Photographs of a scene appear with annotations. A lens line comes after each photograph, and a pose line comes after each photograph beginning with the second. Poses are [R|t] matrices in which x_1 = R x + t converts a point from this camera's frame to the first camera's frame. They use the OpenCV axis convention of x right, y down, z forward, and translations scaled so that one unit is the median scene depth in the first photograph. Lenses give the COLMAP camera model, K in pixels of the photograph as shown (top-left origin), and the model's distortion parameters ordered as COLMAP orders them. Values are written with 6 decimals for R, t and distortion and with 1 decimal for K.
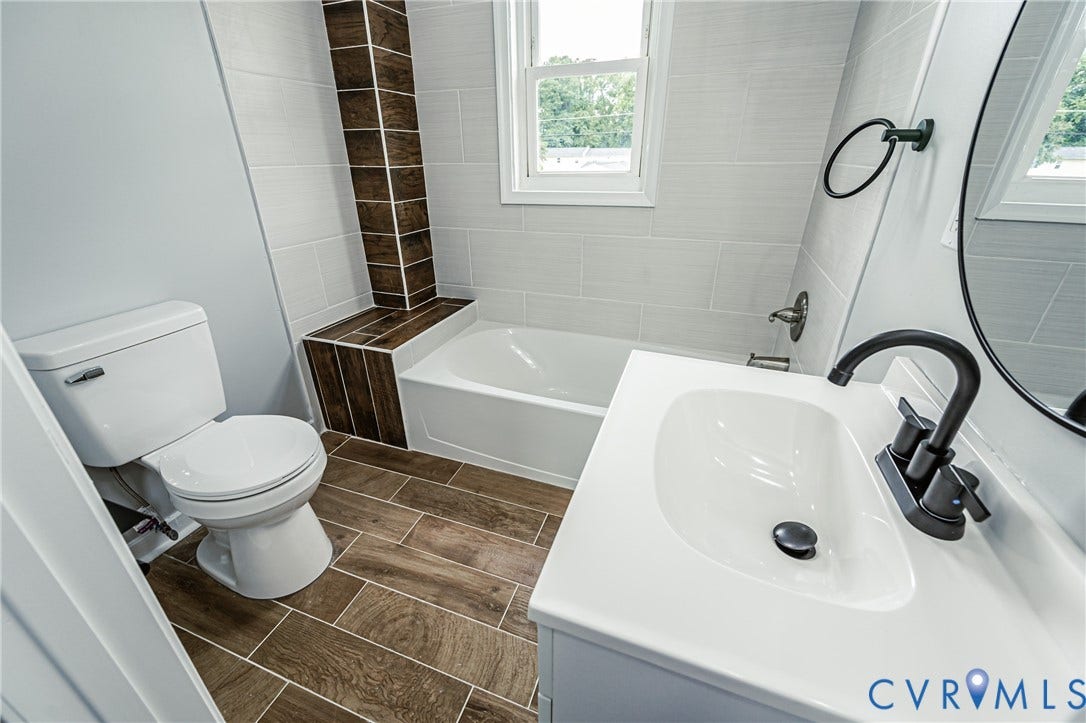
lens RADIAL K [[435.6, 0, 543.1], [0, 435.6, 358.9], [0, 0, 1]] dist [0.000378, -0.000315]
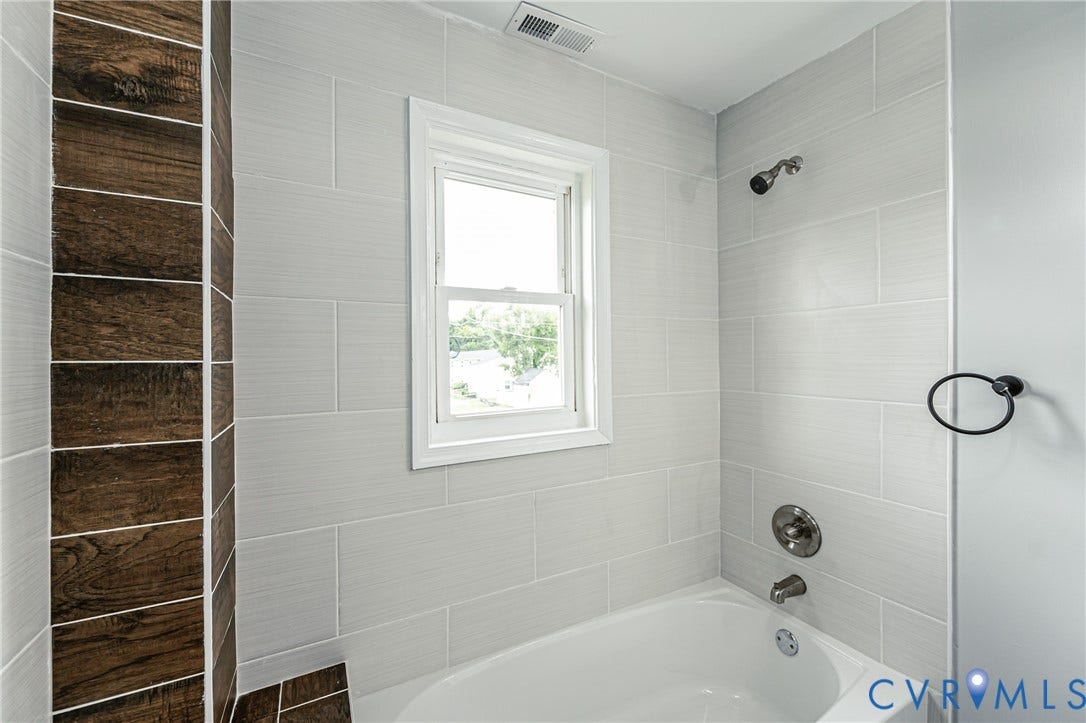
lens RADIAL K [[435.6, 0, 543.1], [0, 435.6, 358.9], [0, 0, 1]] dist [0.000378, -0.000315]
pose [[0.658629, 0.003127, 0.752461, -0.456844], [0.317689, 0.905341, -0.281835, -0.282812], [-0.682115, 0.424673, 0.595291, 0.477518]]
